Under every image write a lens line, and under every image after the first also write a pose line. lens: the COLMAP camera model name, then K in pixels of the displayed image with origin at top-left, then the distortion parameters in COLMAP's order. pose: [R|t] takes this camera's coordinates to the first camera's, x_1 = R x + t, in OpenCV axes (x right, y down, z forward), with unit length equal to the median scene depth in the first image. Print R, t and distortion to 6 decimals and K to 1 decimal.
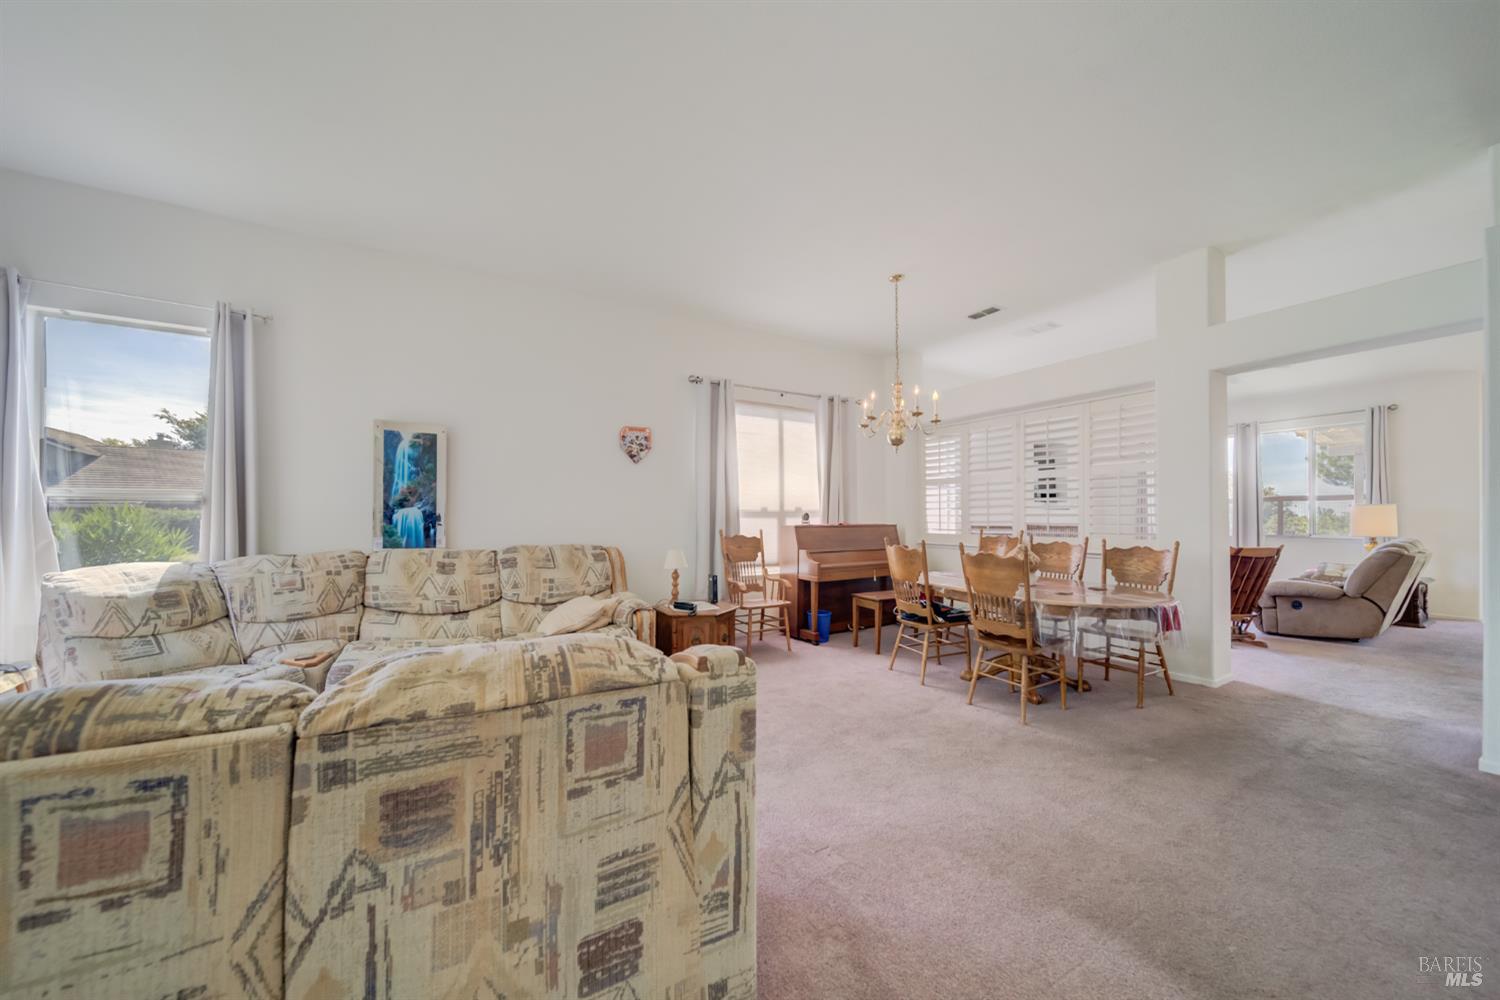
lens RADIAL K [[536.0, 0, 736.5], [0, 536.0, 520.2], [0, 0, 1]] dist [-0.000032, -0.000844]
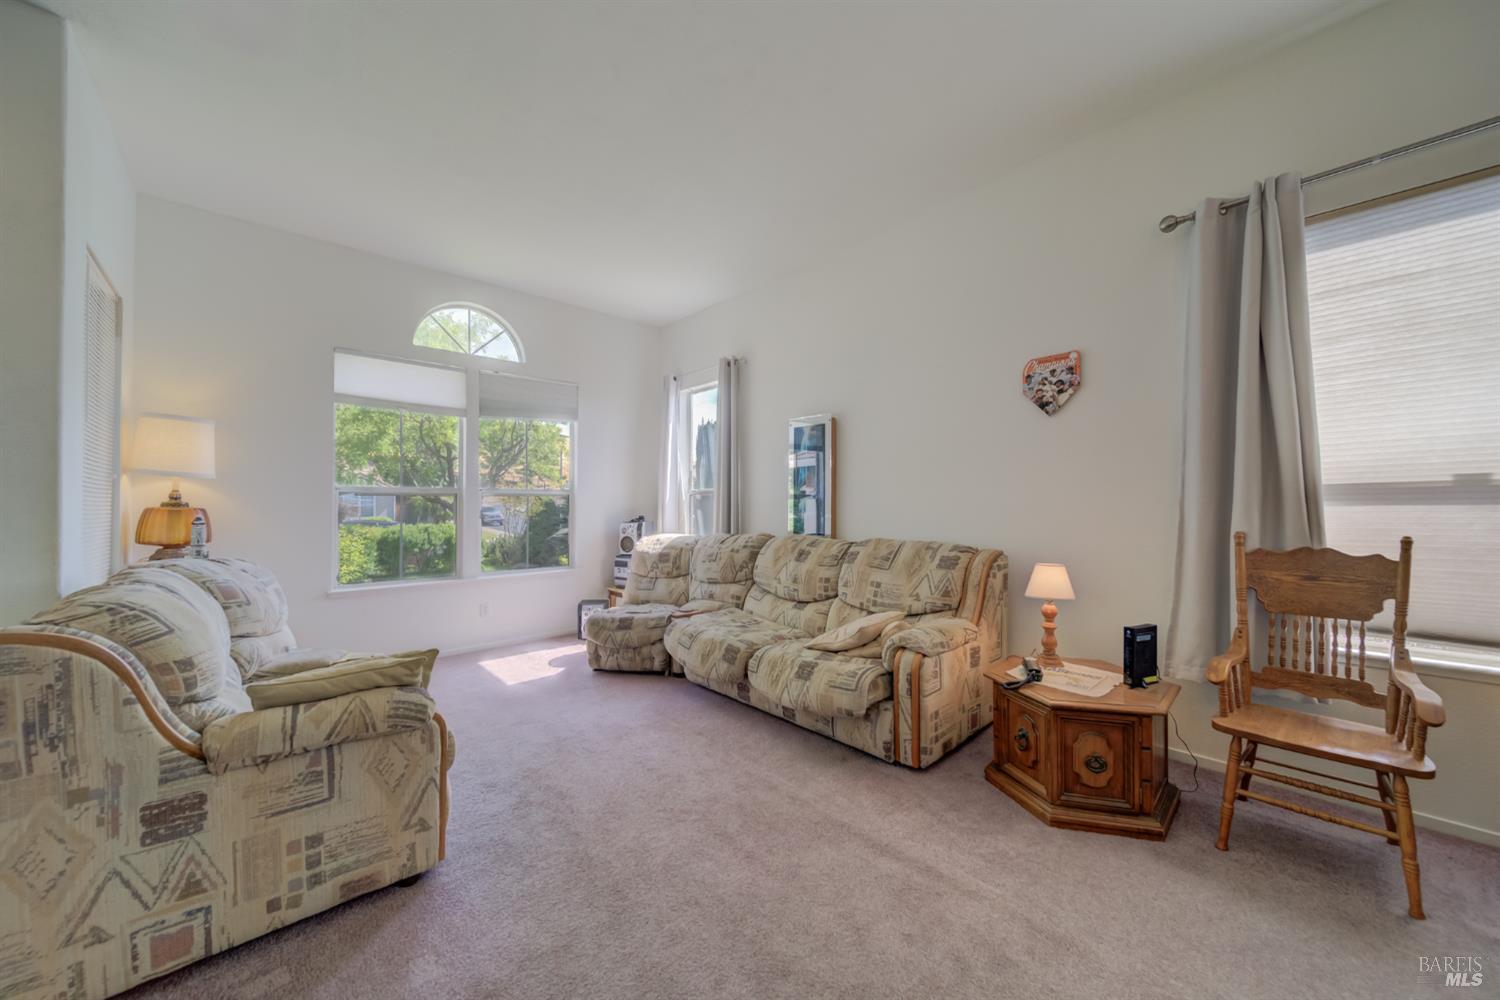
lens RADIAL K [[536.0, 0, 754.2], [0, 536.0, 500.1], [0, 0, 1]] dist [-0.000032, -0.000844]
pose [[0.204722, -0.009348, -0.978776, 0.409465], [0.002121, 0.999956, -0.009107, -0.006608], [0.978818, -0.000211, 0.204733, 0.668689]]
